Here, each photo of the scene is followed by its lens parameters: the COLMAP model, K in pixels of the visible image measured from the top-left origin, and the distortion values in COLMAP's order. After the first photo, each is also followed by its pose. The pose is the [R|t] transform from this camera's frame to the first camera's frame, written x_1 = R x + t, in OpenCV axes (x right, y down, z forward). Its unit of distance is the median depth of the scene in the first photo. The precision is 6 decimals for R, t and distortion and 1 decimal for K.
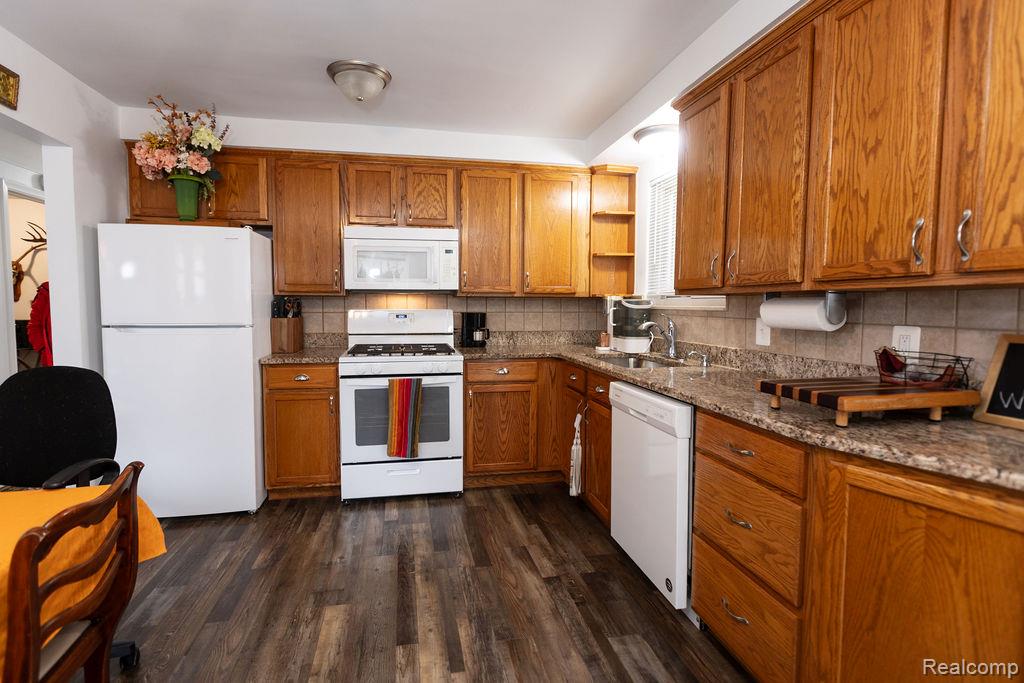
lens RADIAL K [[486.1, 0, 528.0], [0, 486.1, 338.6], [0, 0, 1]] dist [-0.001119, -0.000056]
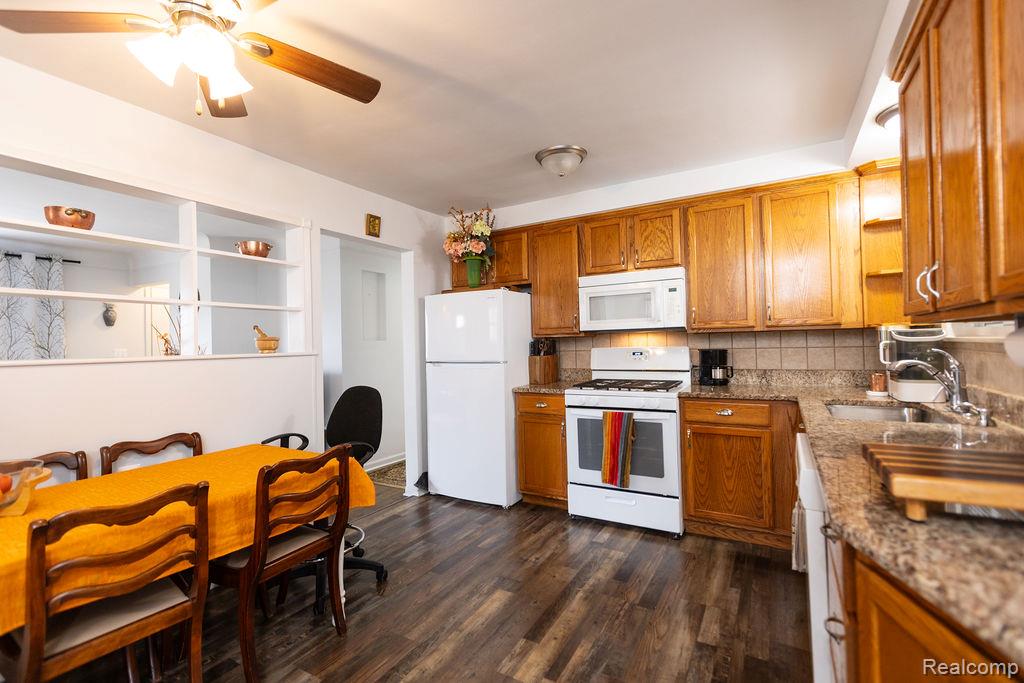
lens RADIAL K [[486.1, 0, 528.0], [0, 486.1, 338.6], [0, 0, 1]] dist [-0.001119, -0.000056]
pose [[0.741951, -0.026242, -0.669940, 0.312999], [-0.021928, 0.997749, -0.063367, -0.006691], [0.670095, 0.061706, 0.739706, 0.058214]]
